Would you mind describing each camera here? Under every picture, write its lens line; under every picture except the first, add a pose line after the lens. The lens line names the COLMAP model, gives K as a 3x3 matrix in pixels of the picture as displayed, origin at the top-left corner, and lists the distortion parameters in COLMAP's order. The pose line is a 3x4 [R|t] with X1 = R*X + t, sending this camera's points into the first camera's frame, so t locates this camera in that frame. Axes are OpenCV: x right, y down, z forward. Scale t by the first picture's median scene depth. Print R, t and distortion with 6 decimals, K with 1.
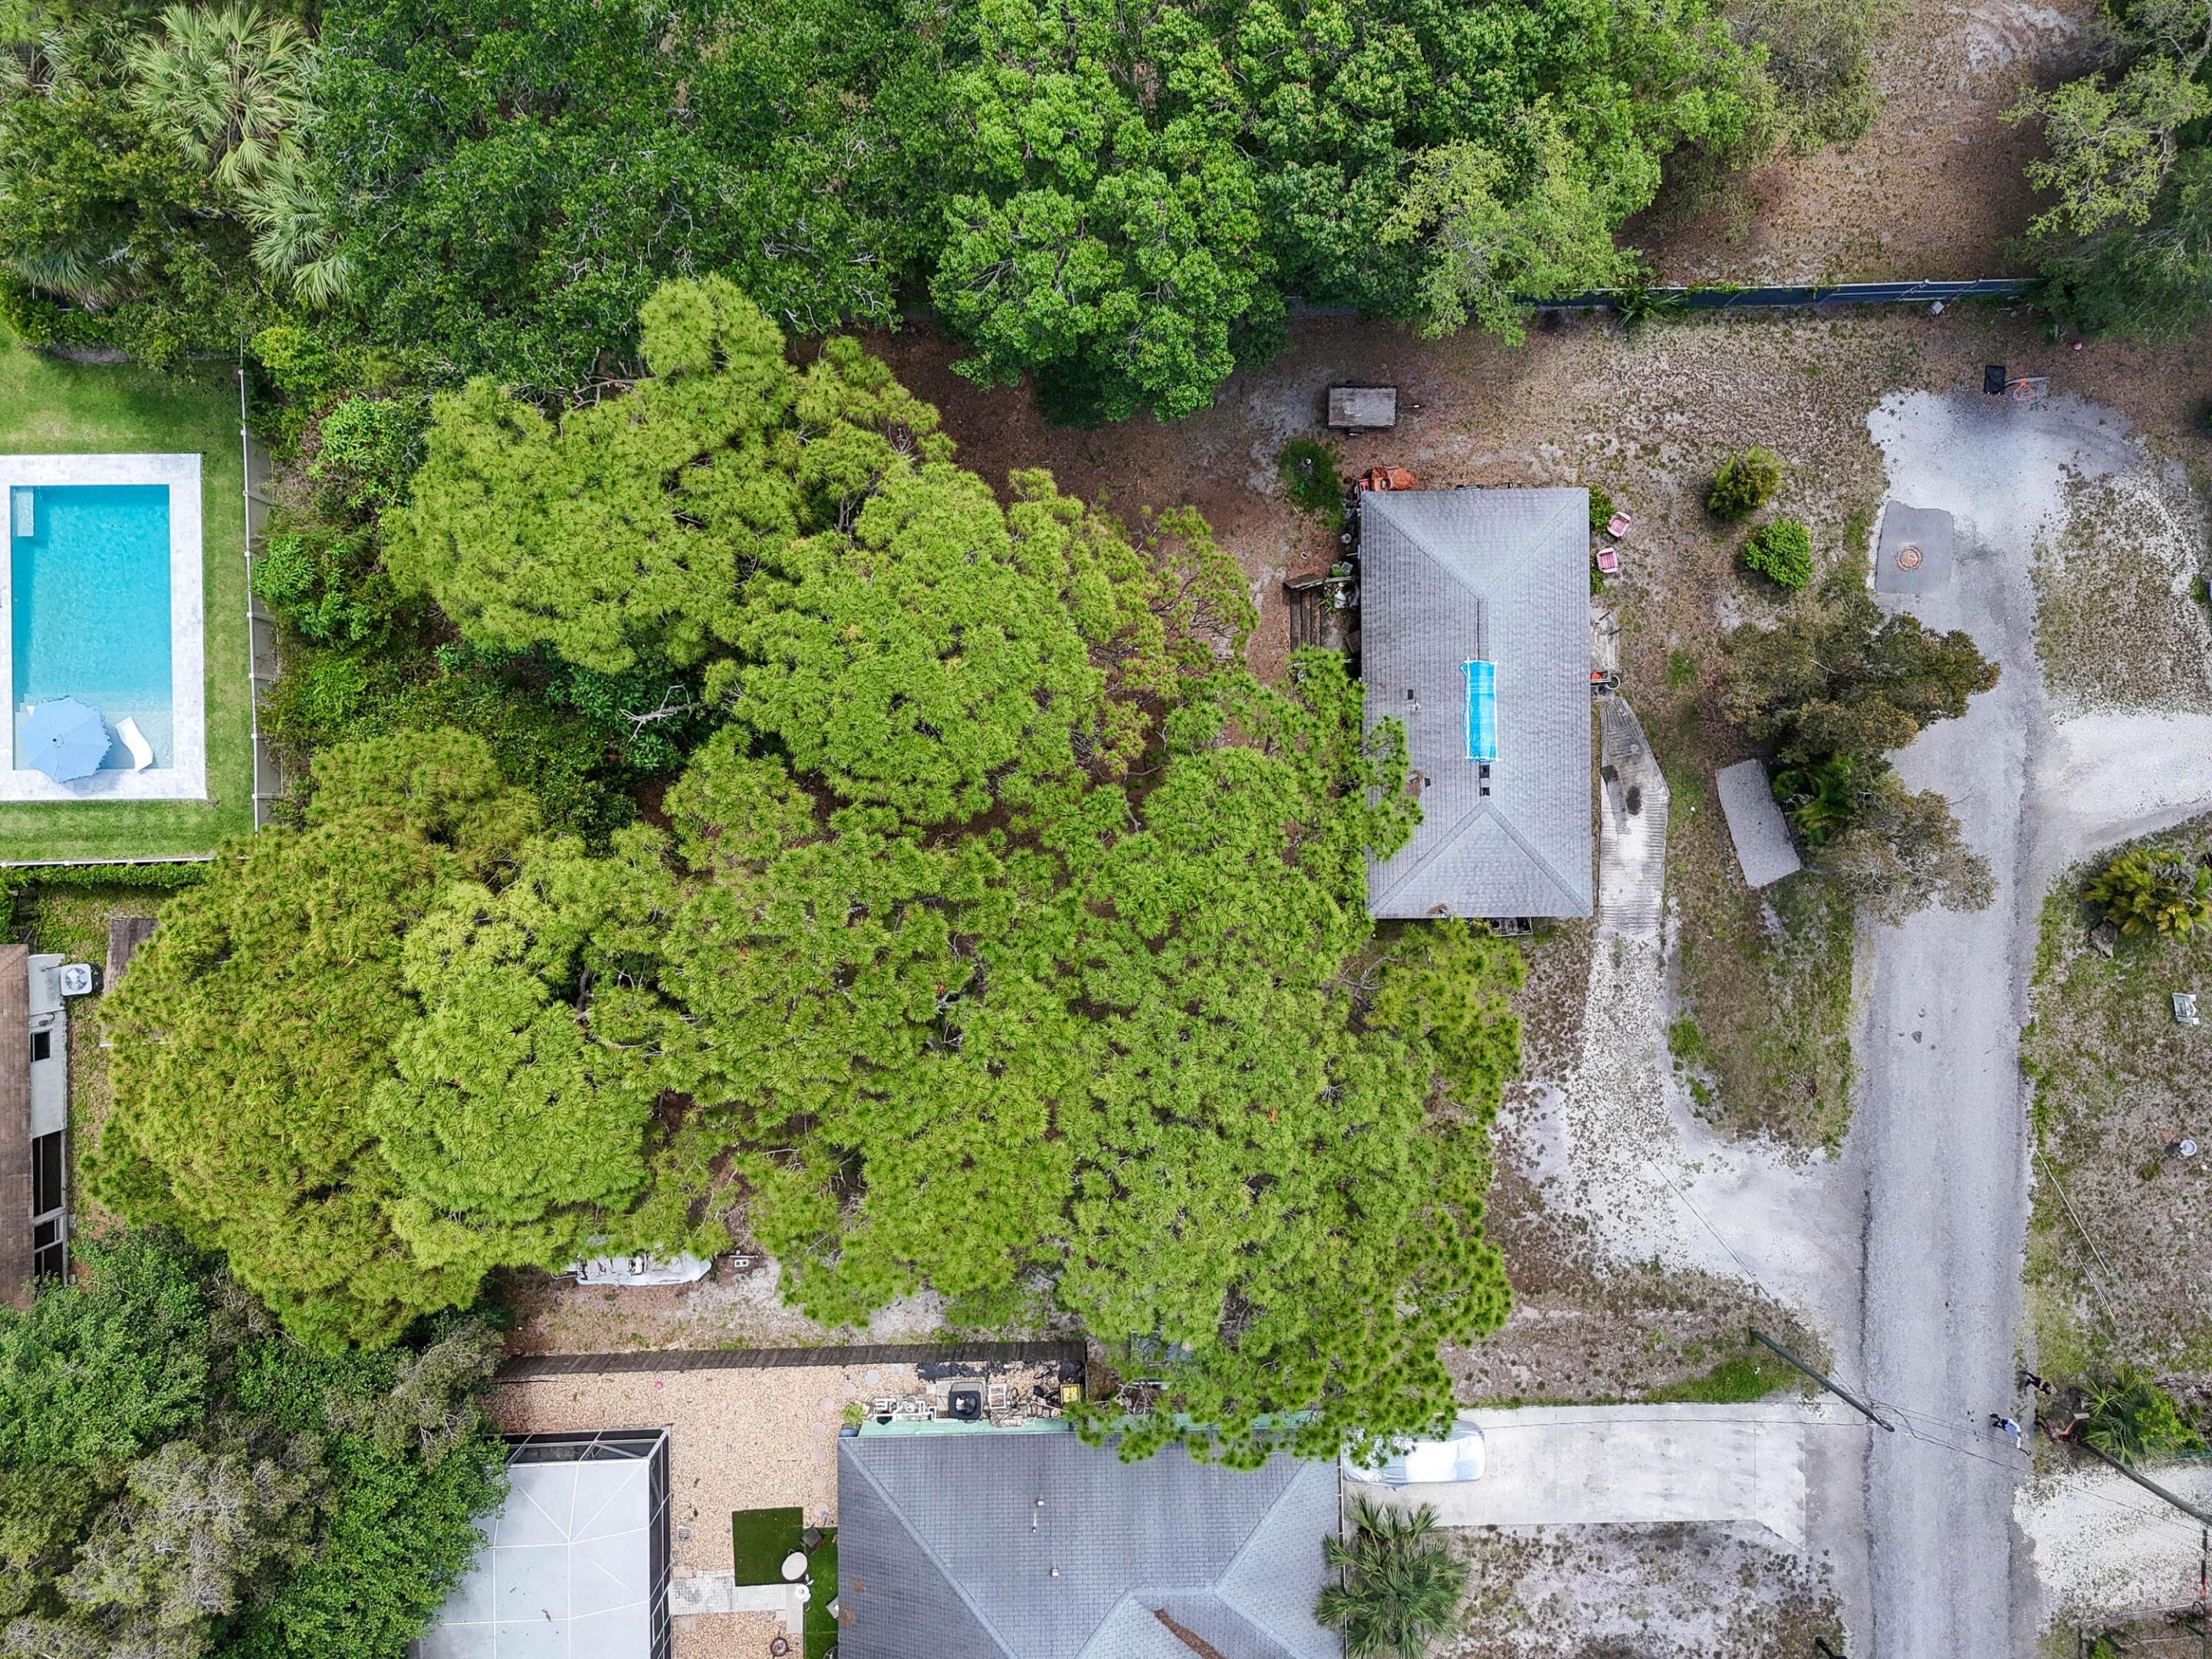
lens RADIAL K [[1640.9, 0, 1116.4], [0, 1640.9, 808.6], [0, 0, 1]] dist [0.078836, -0.064004]
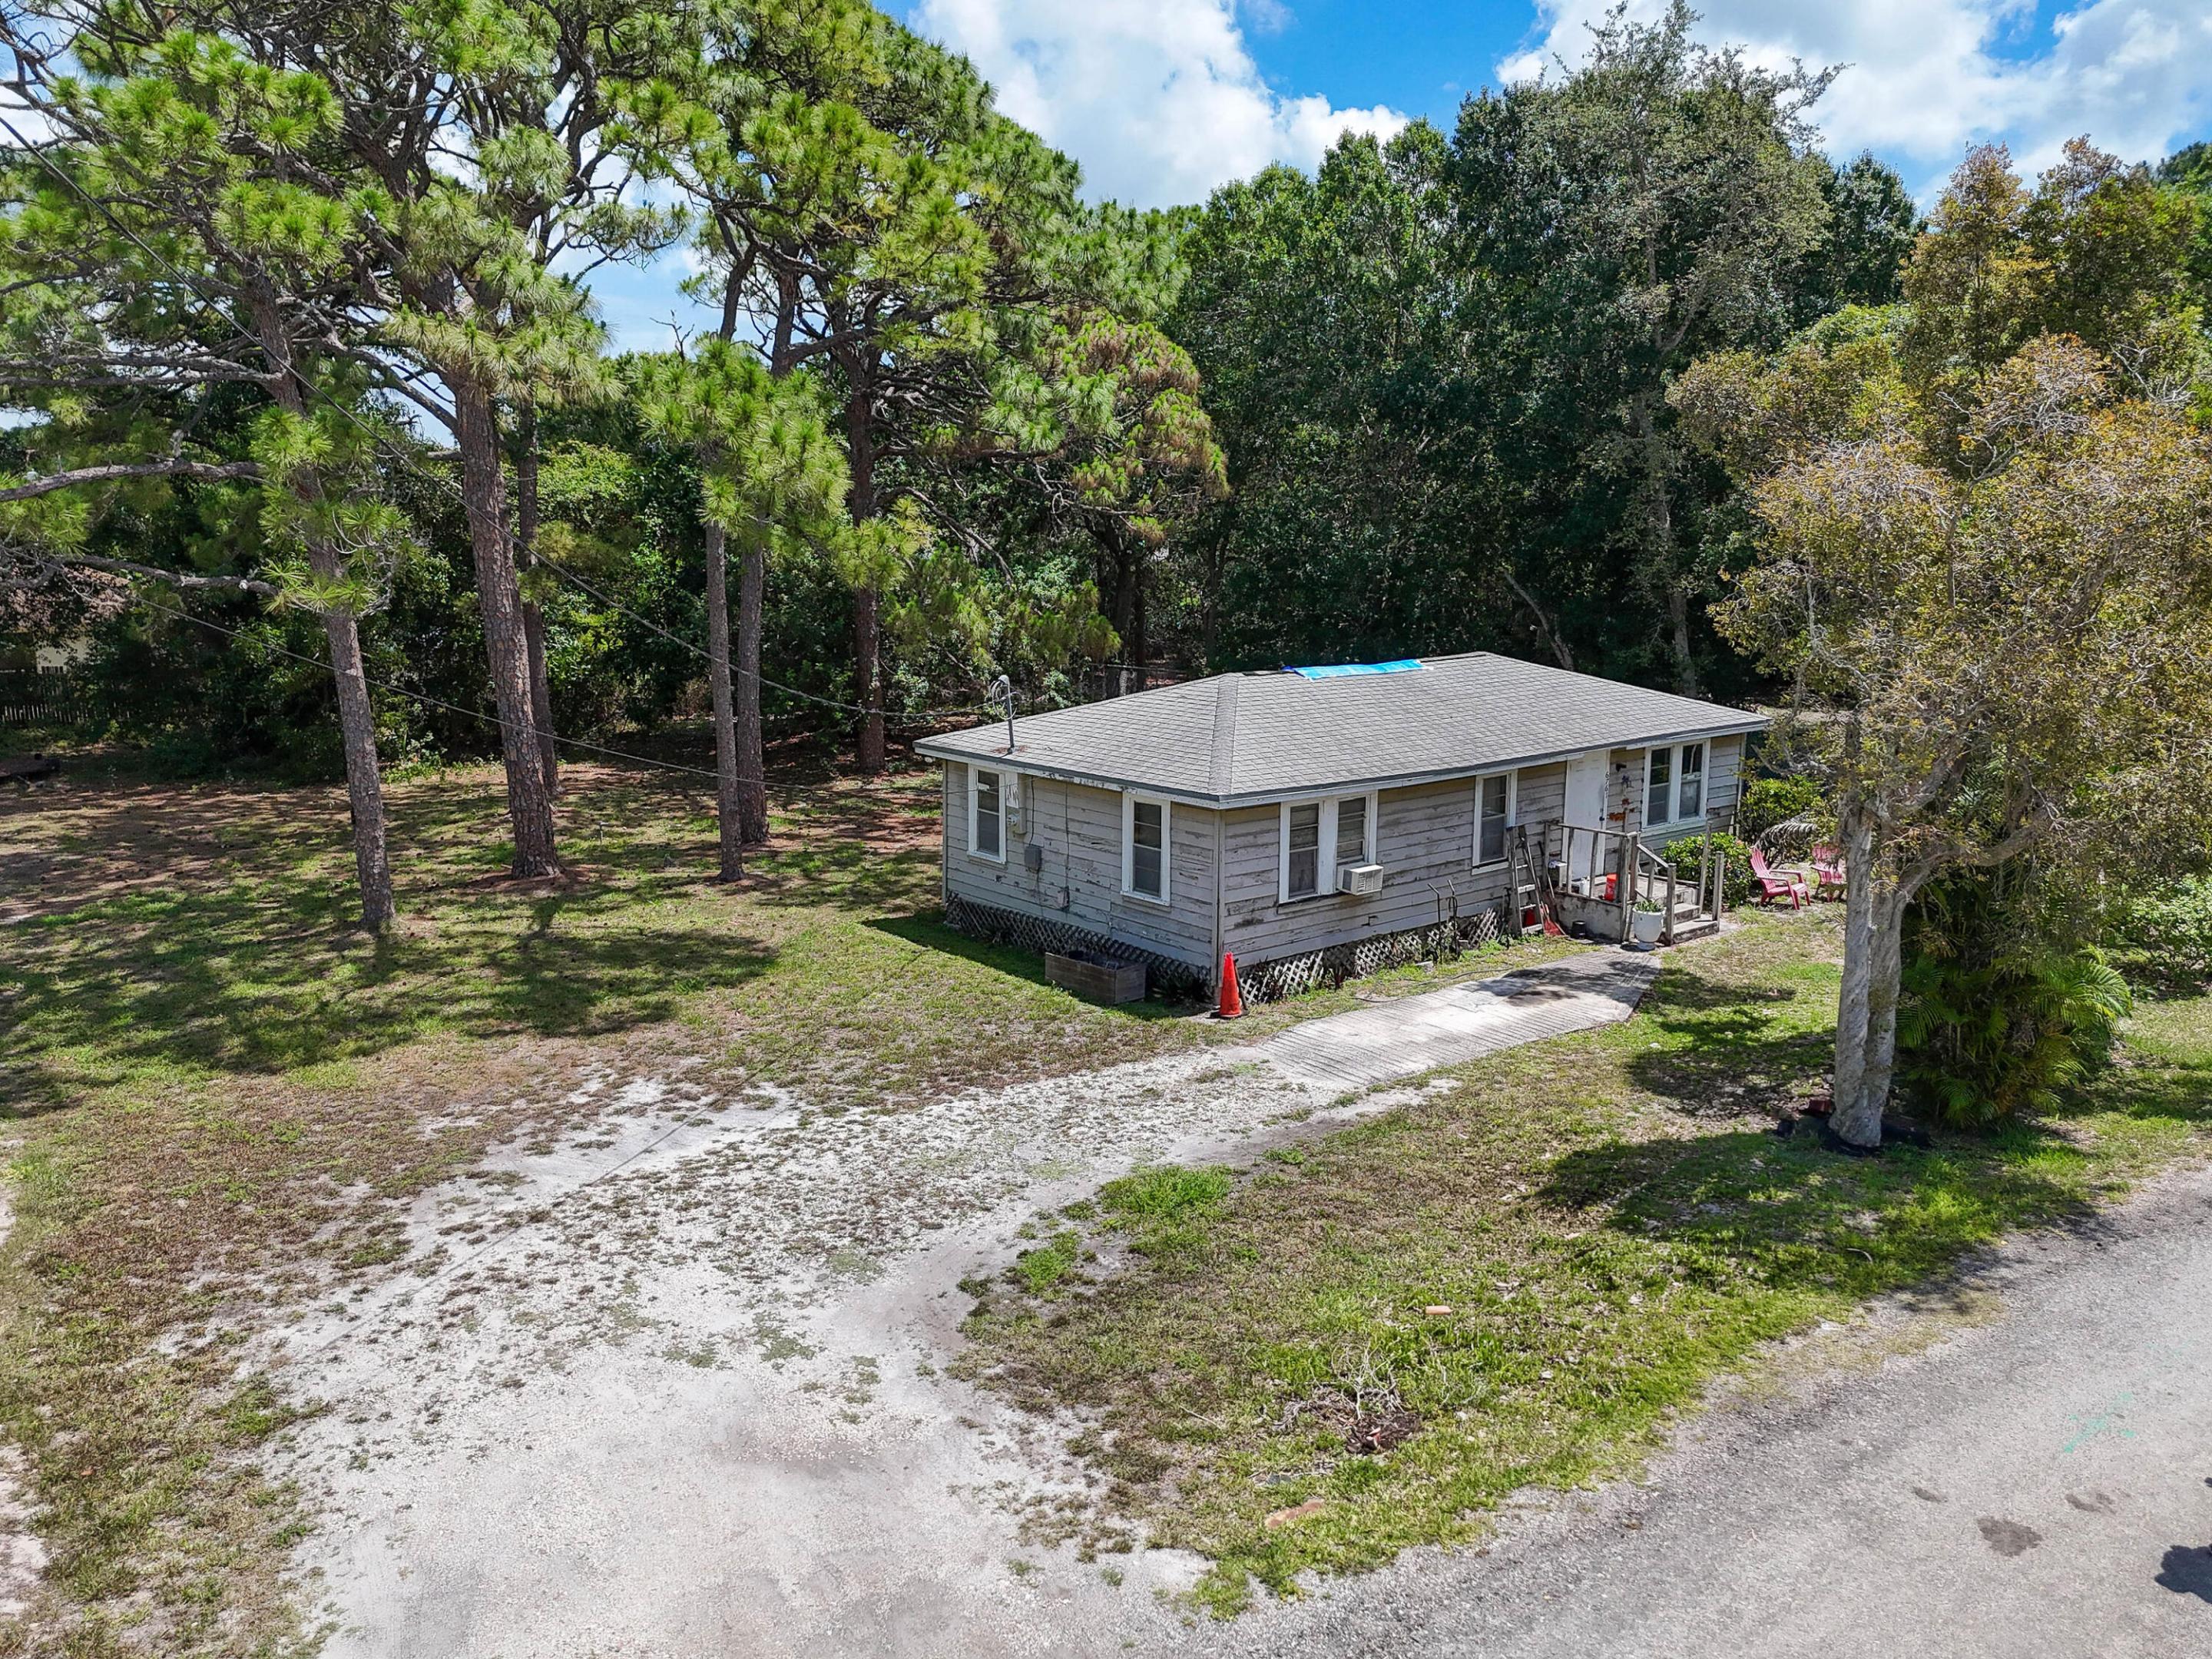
lens RADIAL K [[1640.9, 0, 1116.4], [0, 1640.9, 808.6], [0, 0, 1]] dist [0.078836, -0.064004]
pose [[0.632361, 0.112471, -0.766466, 0.550063], [-0.774599, 0.105526, -0.623587, 0.317804], [0.010747, 0.988036, 0.153850, 0.890516]]
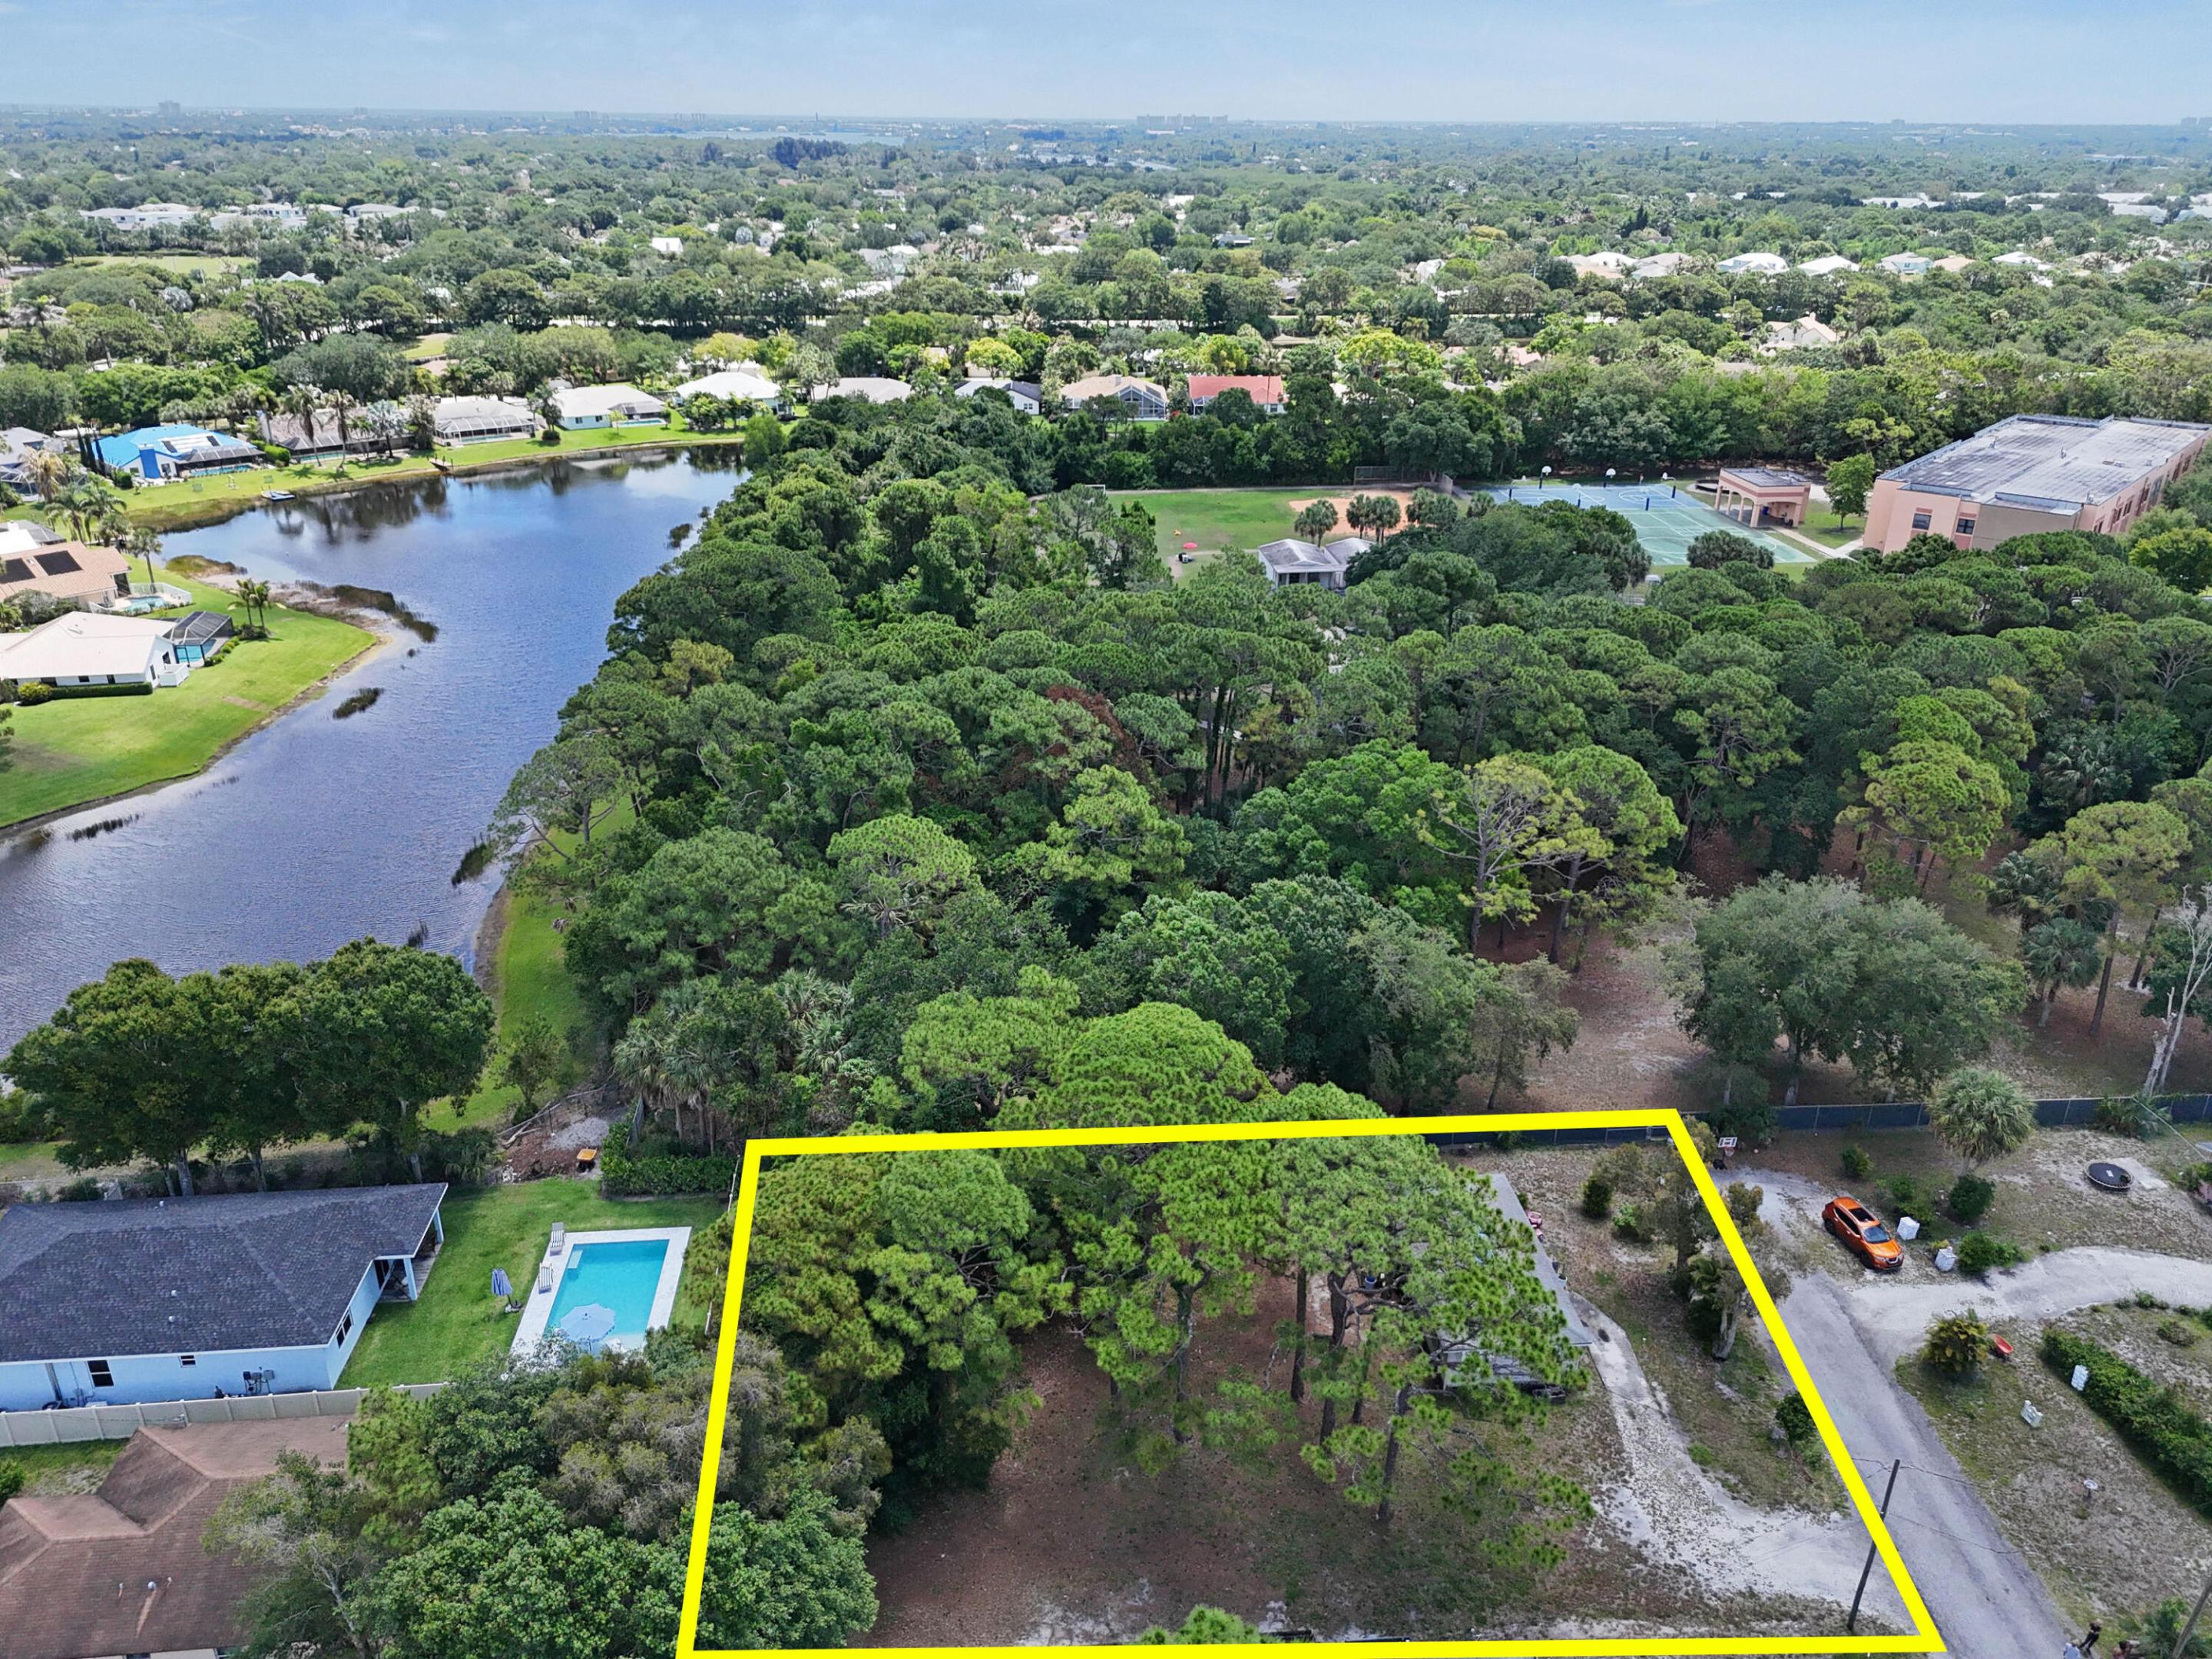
lens RADIAL K [[1640.9, 0, 1116.4], [0, 1640.9, 808.6], [0, 0, 1]] dist [0.078836, -0.064004]
pose [[0.996967, -0.042365, 0.065290, -0.206467], [0.076591, 0.384962, -0.919749, 1.165385], [0.013832, 0.921960, 0.387039, -0.032522]]
